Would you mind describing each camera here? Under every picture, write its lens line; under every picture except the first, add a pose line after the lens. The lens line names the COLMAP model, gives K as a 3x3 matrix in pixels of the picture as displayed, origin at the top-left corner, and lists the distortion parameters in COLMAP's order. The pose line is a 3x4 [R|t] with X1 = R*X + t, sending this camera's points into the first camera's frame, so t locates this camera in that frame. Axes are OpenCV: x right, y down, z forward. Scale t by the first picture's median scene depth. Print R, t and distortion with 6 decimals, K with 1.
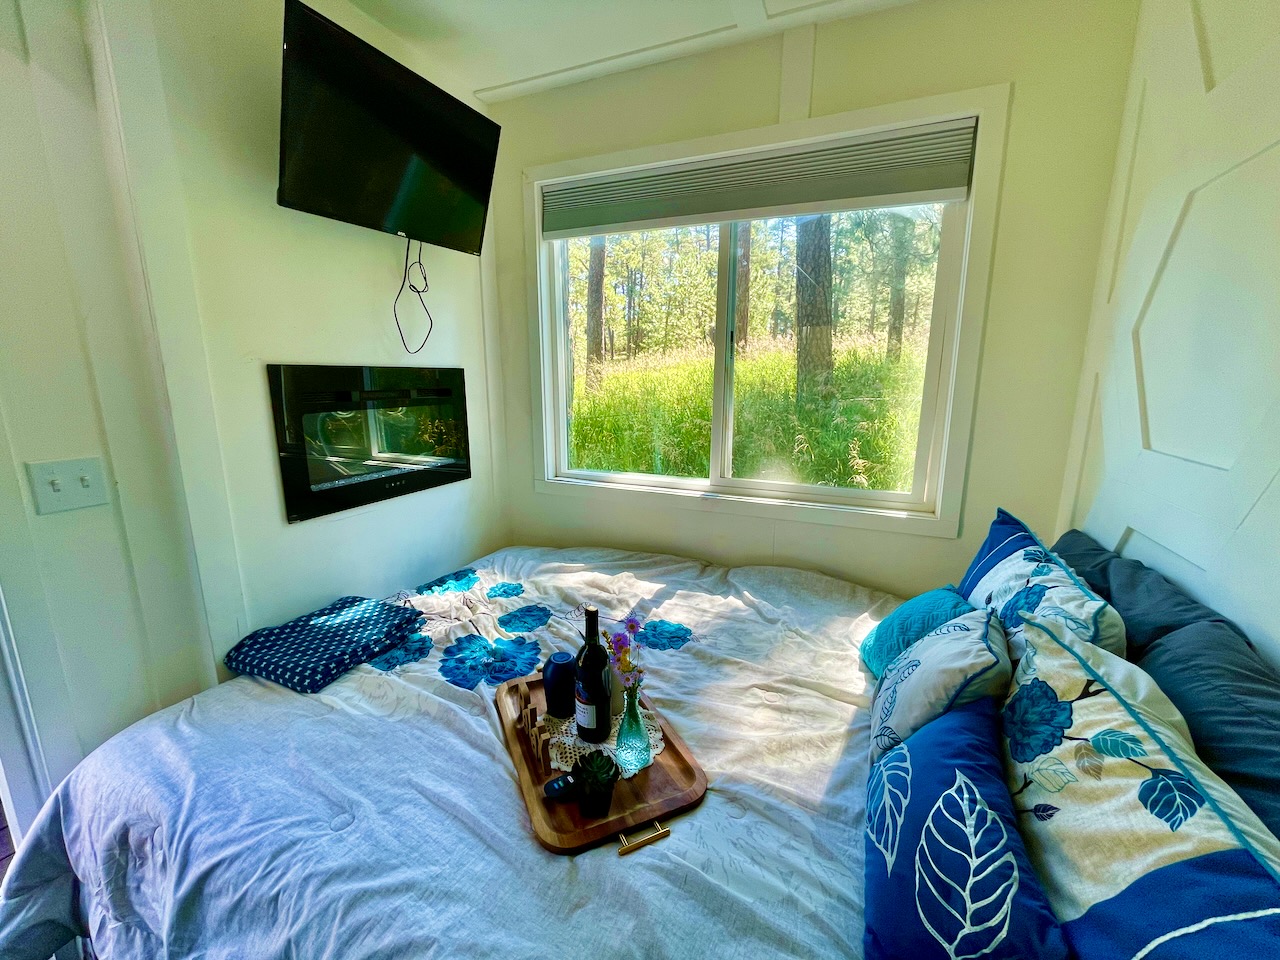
lens RADIAL K [[519.2, 0, 639.5], [0, 519.2, 481.5], [0, 0, 1]] dist [-0.000387, -0.000173]
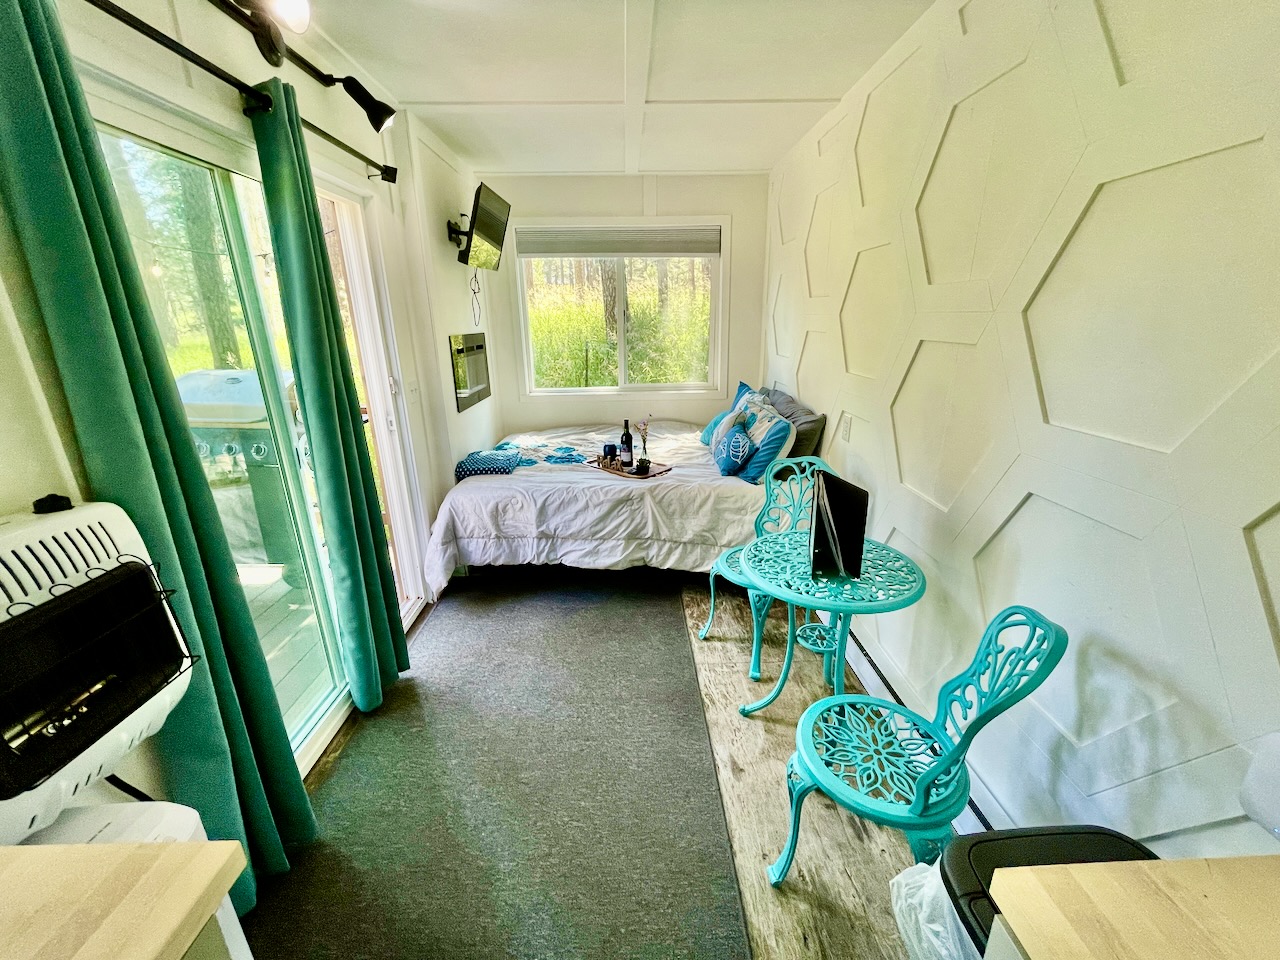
lens RADIAL K [[519.2, 0, 639.5], [0, 519.2, 481.5], [0, 0, 1]] dist [-0.000387, -0.000173]
pose [[0.909416, -0.136757, 0.392759, -1.709571], [0.095617, 0.987843, 0.122567, 0.327310], [-0.404746, -0.073910, 0.911437, -2.405649]]
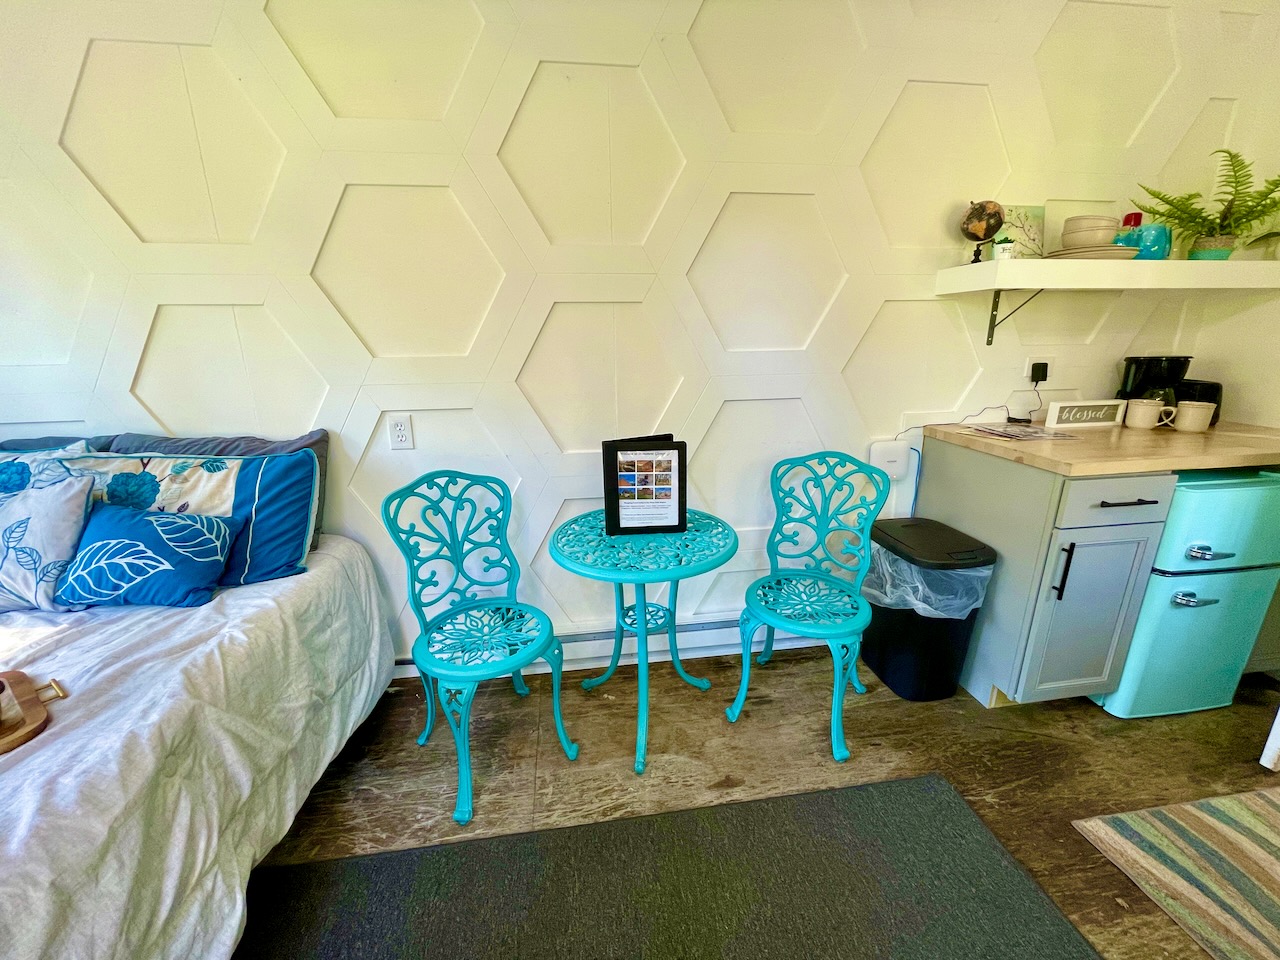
lens RADIAL K [[519.2, 0, 639.5], [0, 519.2, 481.5], [0, 0, 1]] dist [-0.000387, -0.000173]
pose [[-0.525153, -0.222692, 0.821354, -1.779229], [0.187234, 0.911270, 0.366783, 0.072519], [-0.830155, 0.346403, -0.436861, 0.267064]]
